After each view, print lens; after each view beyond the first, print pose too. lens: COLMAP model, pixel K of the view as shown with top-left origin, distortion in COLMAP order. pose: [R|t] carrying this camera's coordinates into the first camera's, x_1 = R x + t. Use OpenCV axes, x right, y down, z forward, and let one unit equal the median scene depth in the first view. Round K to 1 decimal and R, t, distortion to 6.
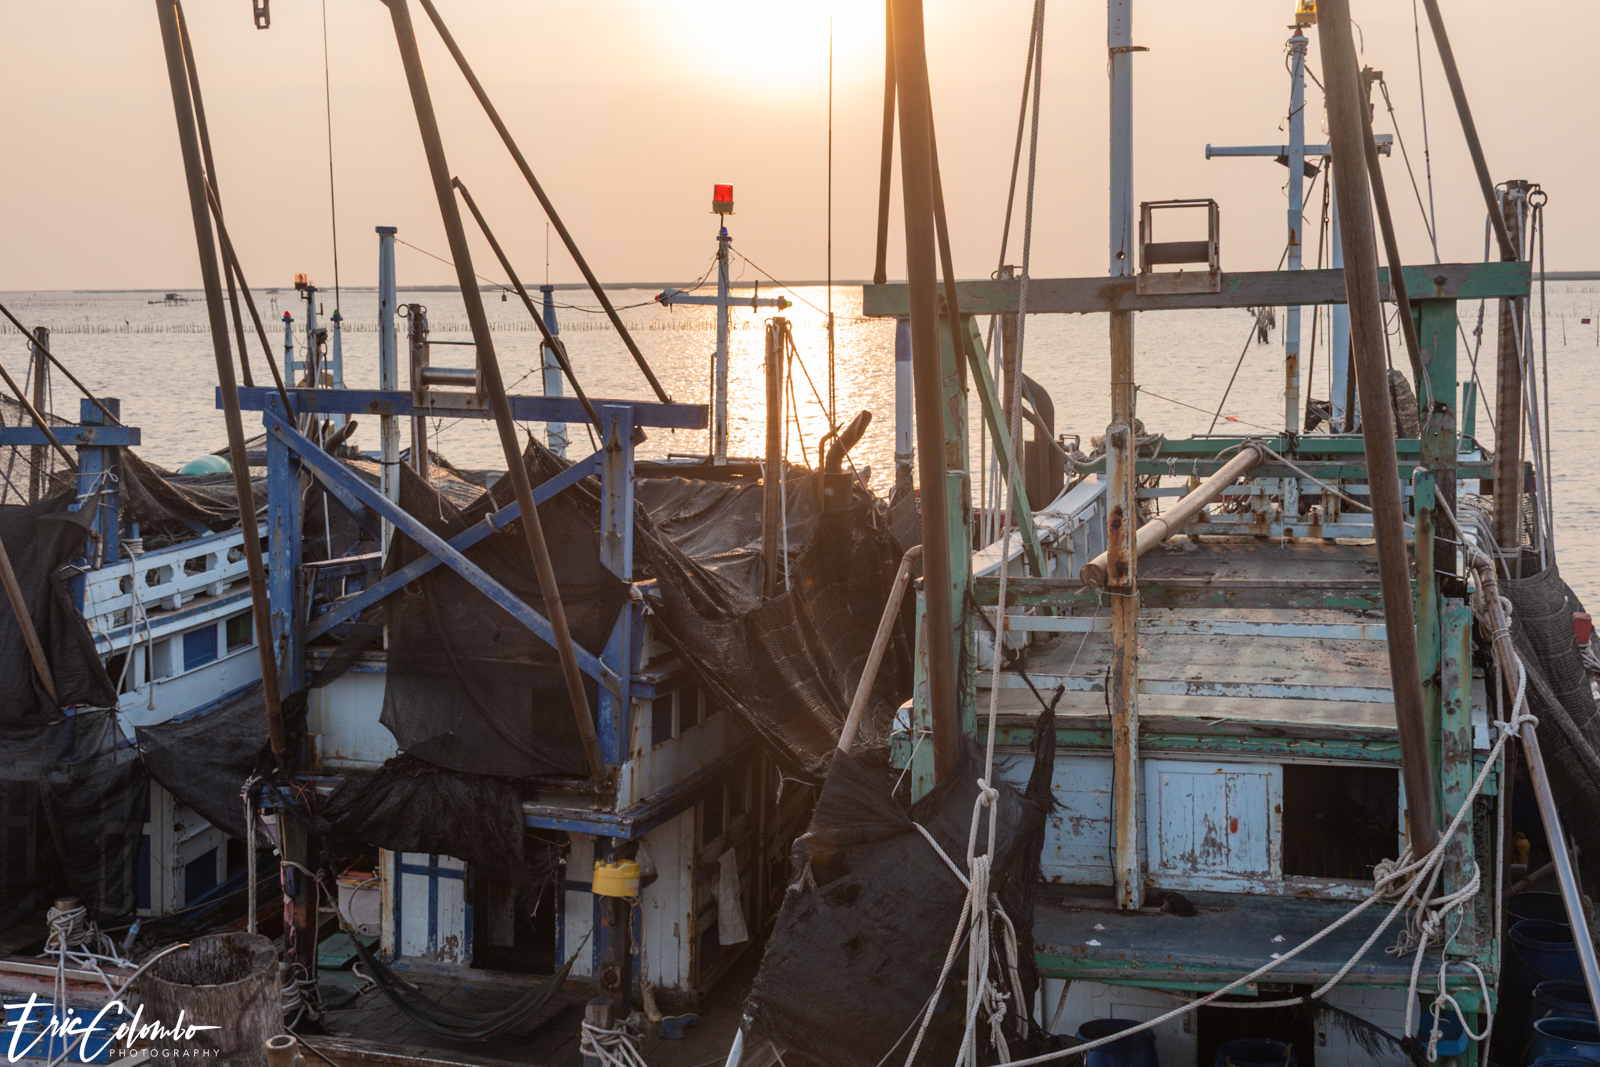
lens RADIAL K [[1926.8, 0, 799.6], [0, 1926.8, 536.6], [0, 0, 1]] dist [0.016547, 0.000000]
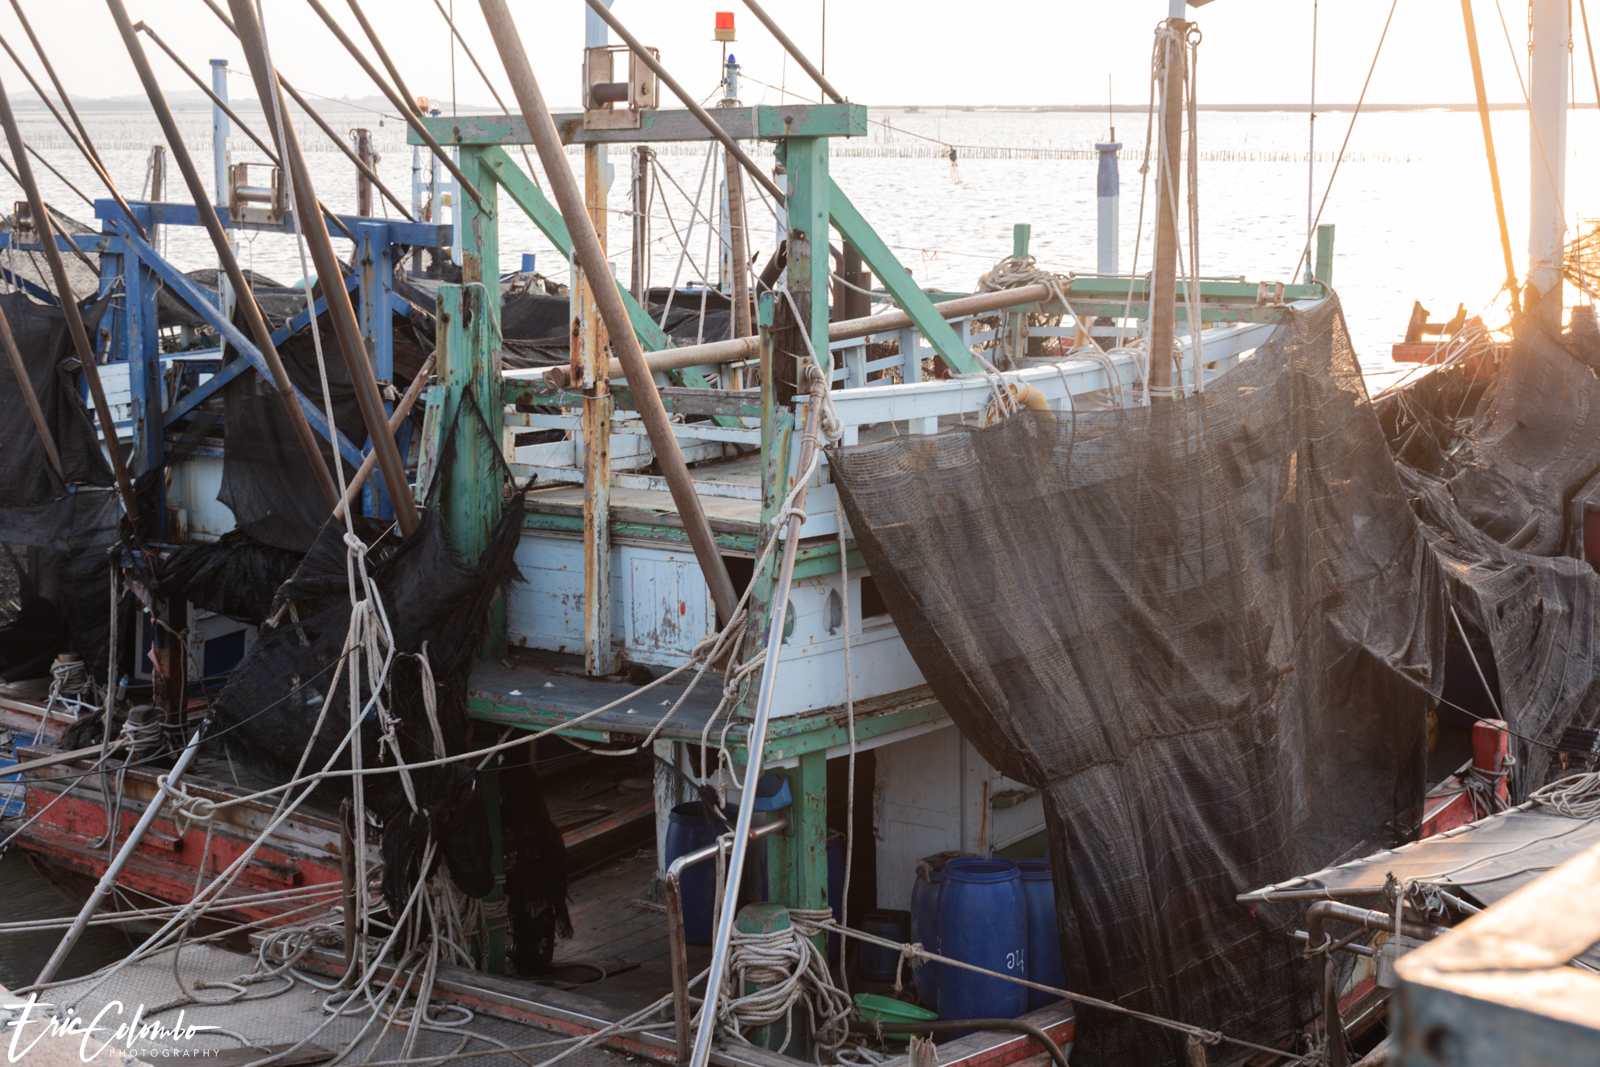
lens RADIAL K [[2281.5, 0, 800.5], [0, 2281.5, 529.6], [0, 0, 1]] dist [0.014822, 0.000000]
pose [[0.953204, 0.063355, -0.295615, 0.532136], [-0.047186, 0.996990, 0.061520, 0.015240], [0.298623, -0.044692, 0.953324, -0.187133]]
